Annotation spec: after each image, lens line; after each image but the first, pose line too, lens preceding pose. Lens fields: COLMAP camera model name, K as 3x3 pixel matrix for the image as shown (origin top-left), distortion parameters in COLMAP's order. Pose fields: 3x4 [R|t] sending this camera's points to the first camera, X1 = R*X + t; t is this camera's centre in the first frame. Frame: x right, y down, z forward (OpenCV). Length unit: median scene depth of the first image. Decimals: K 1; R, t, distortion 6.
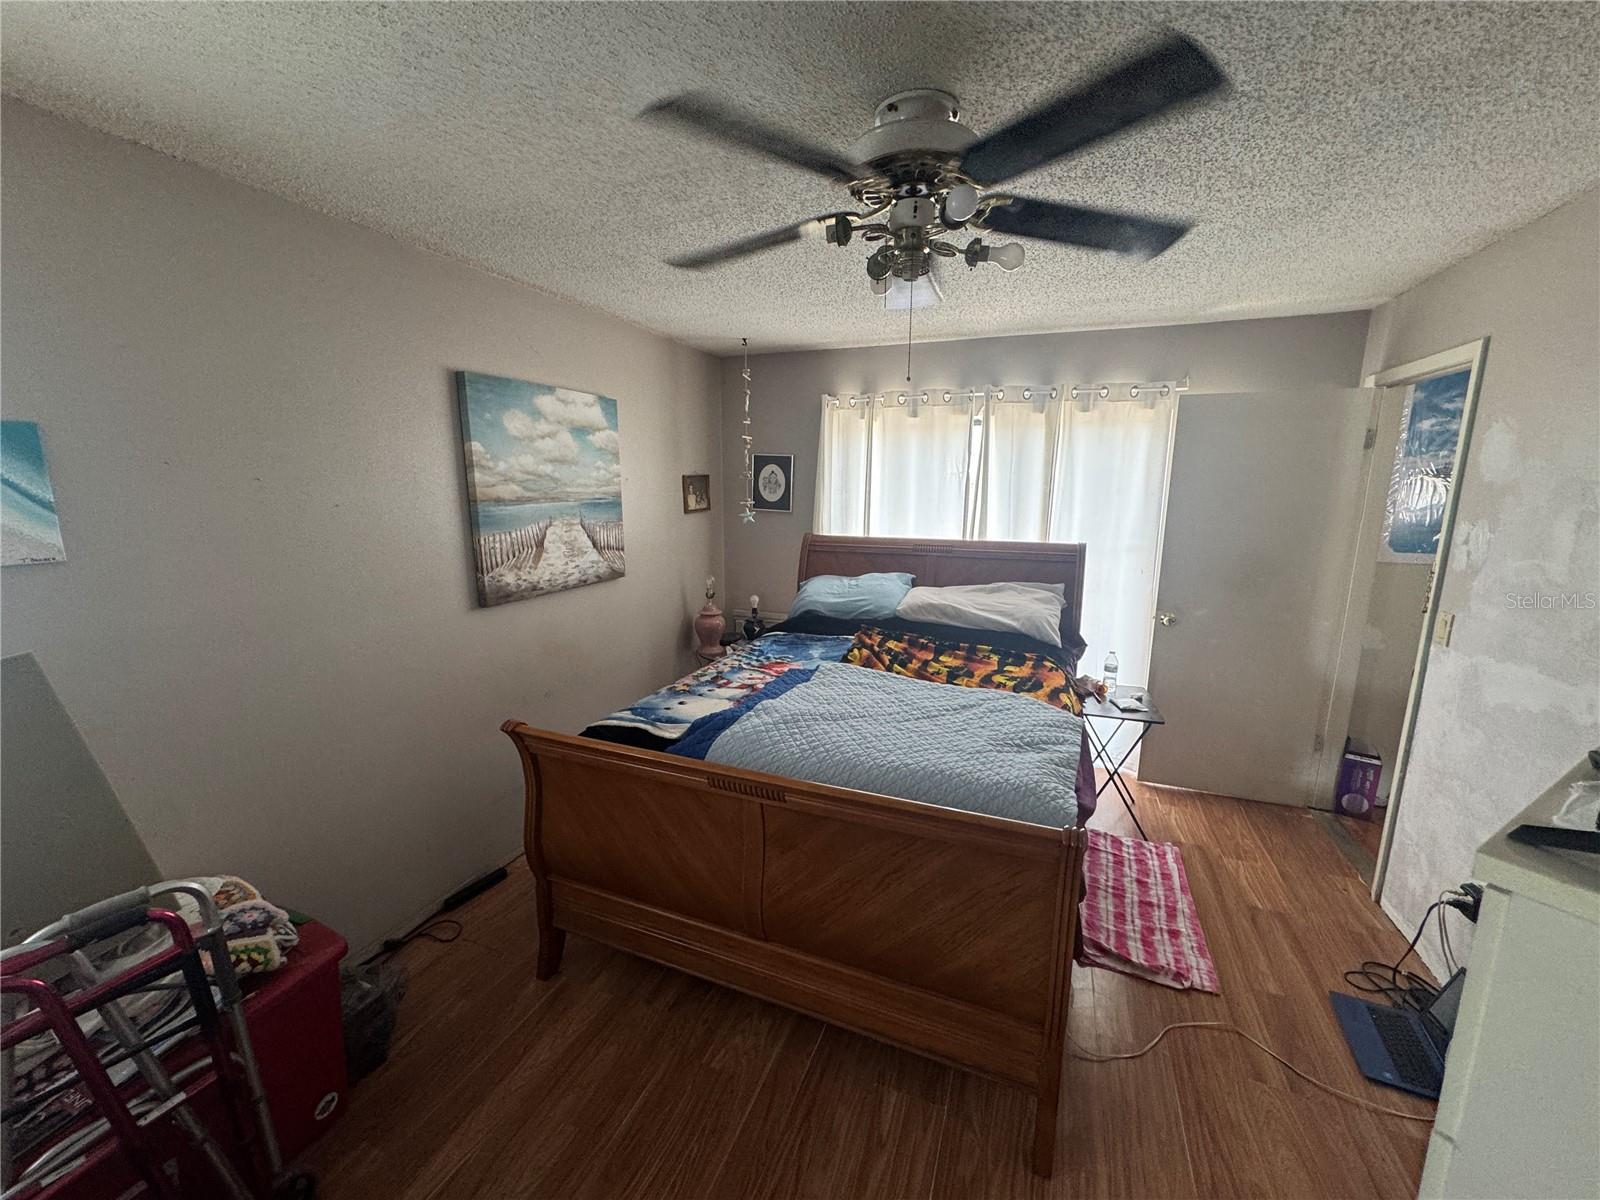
lens RADIAL K [[637.2, 0, 801.0], [0, 637.2, 594.1], [0, 0, 1]] dist [-0.003299, 0.000284]
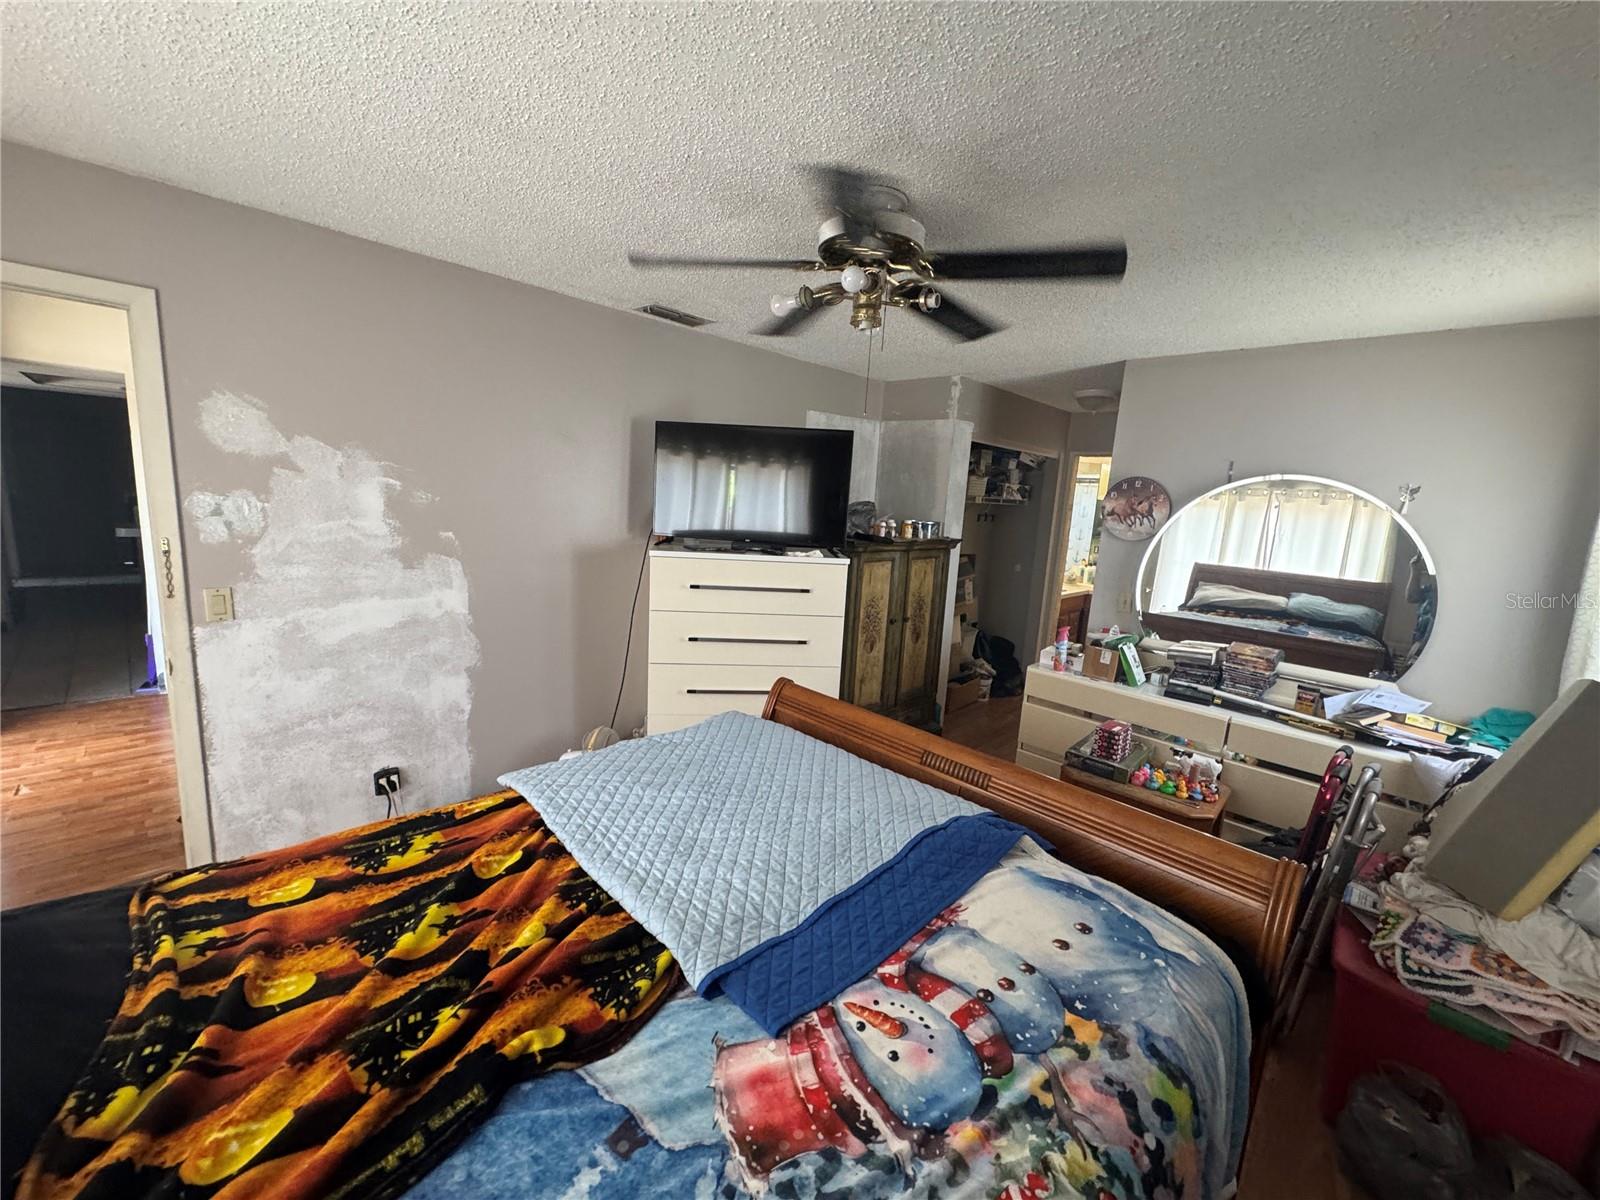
lens RADIAL K [[637.2, 0, 799.1], [0, 637.2, 600.6], [0, 0, 1]] dist [-0.003299, 0.000284]
pose [[-0.919923, -0.122447, 0.372490, -0.120013], [0.006284, 0.945262, 0.326253, -0.201091], [-0.392049, 0.302468, -0.868798, 1.154543]]
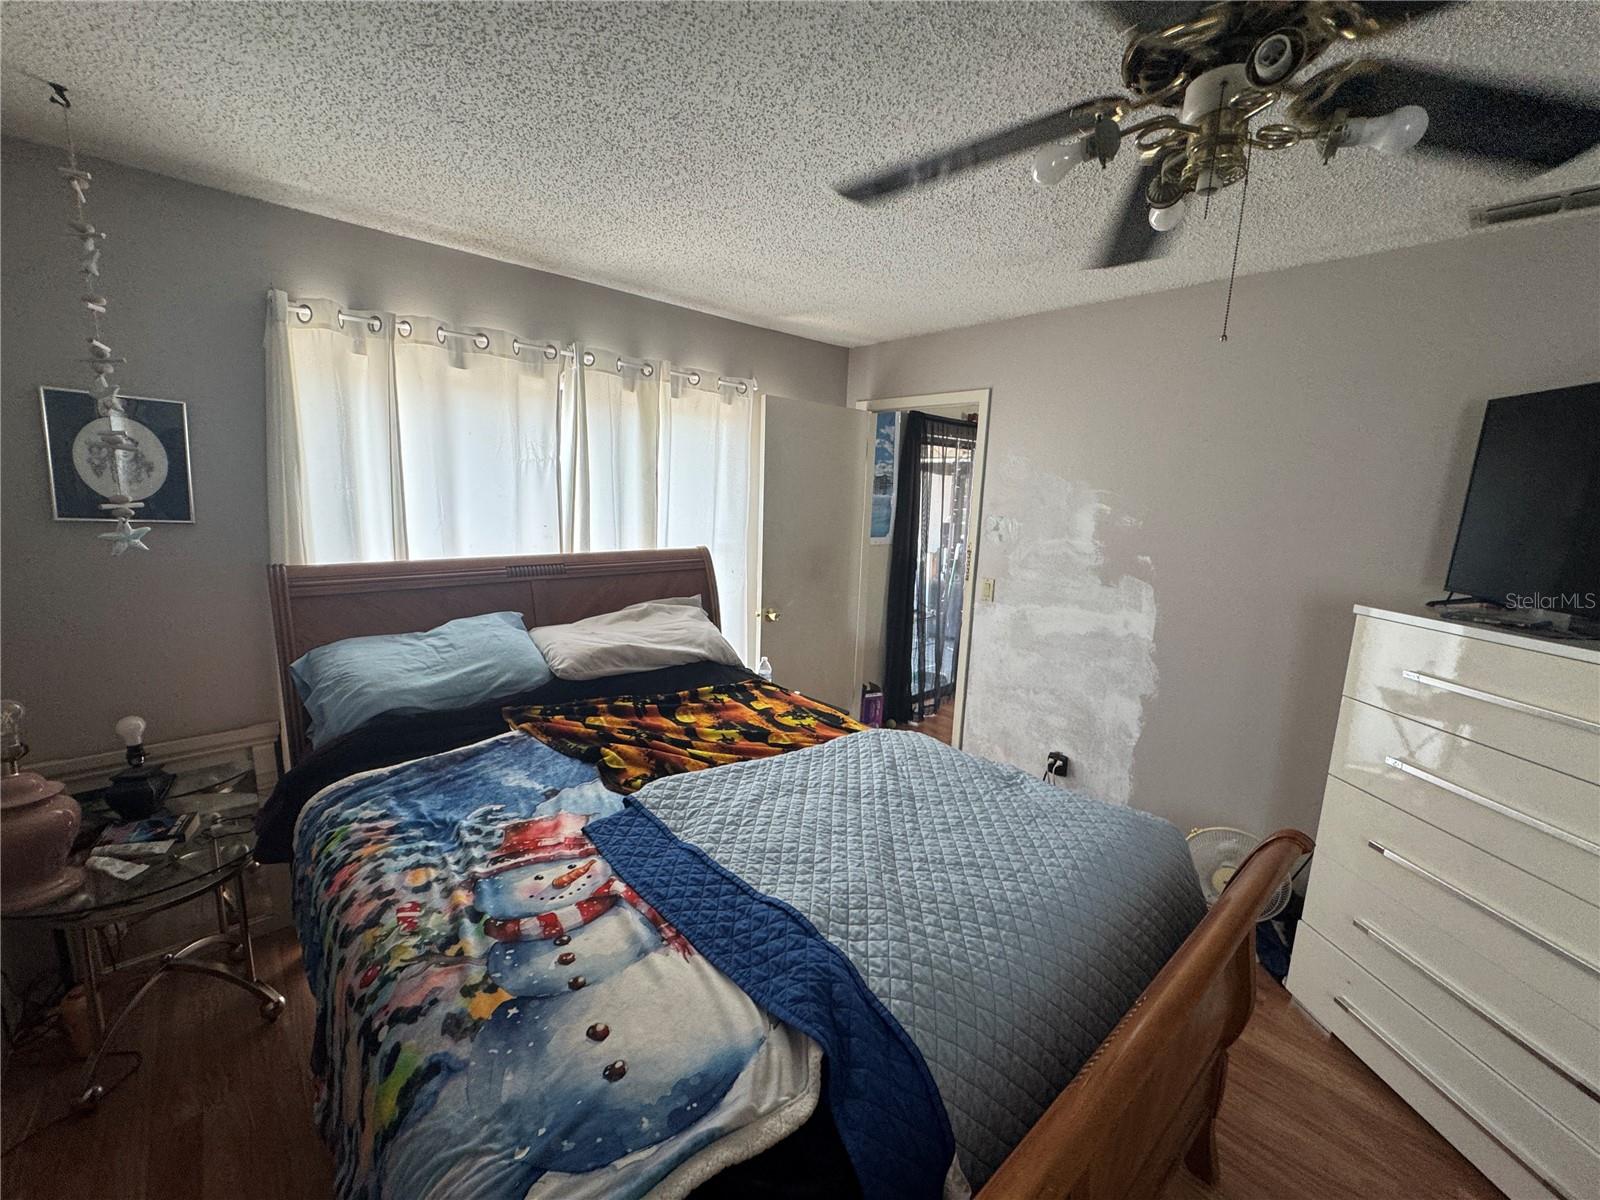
lens RADIAL K [[637.2, 0, 799.8], [0, 637.2, 597.0], [0, 0, 1]] dist [-0.003299, 0.000284]
pose [[0.441154, -0.139027, 0.886597, -0.352351], [0.125260, 0.987796, 0.092570, -0.089369], [-0.888647, 0.070217, 0.453185, 0.561421]]
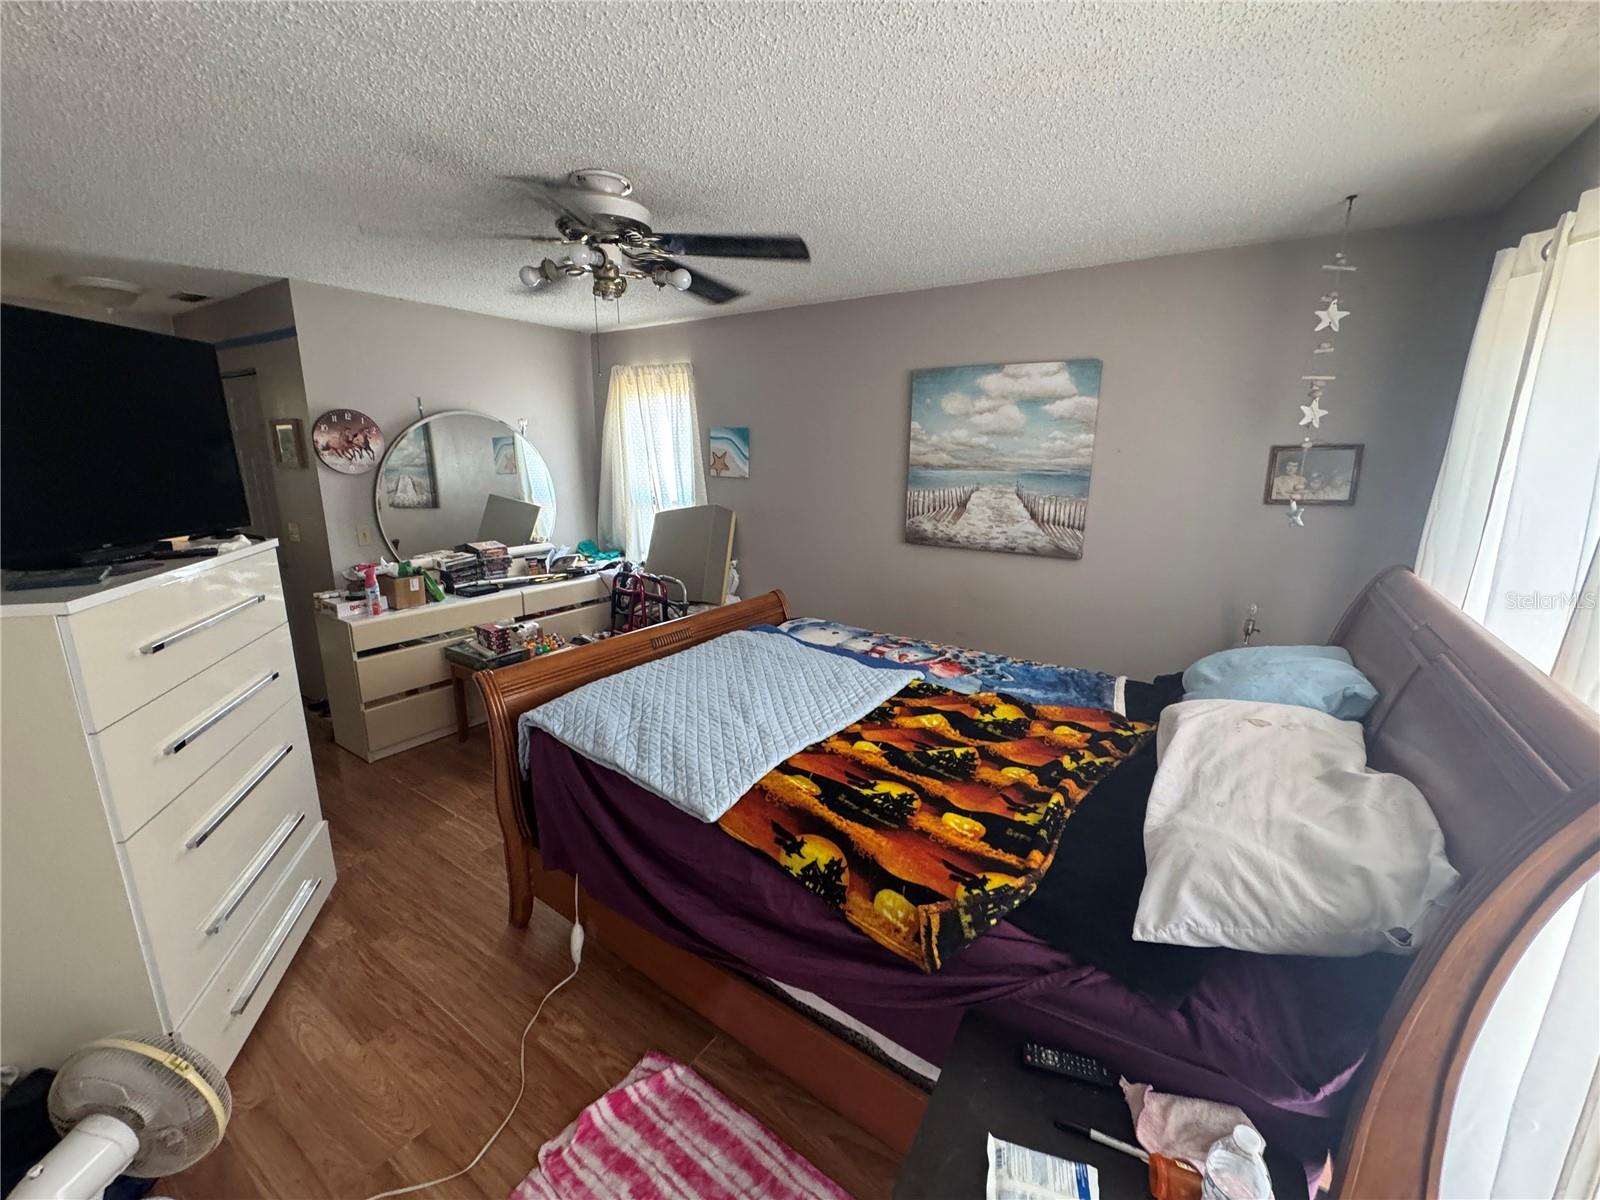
lens RADIAL K [[637.2, 0, 802.7], [0, 637.2, 599.1], [0, 0, 1]] dist [-0.003299, 0.000284]
pose [[-0.211827, 0.216410, -0.953046, 0.783274], [-0.183723, 0.948971, 0.256320, -0.153844], [0.959883, 0.229392, -0.161258, 0.902042]]
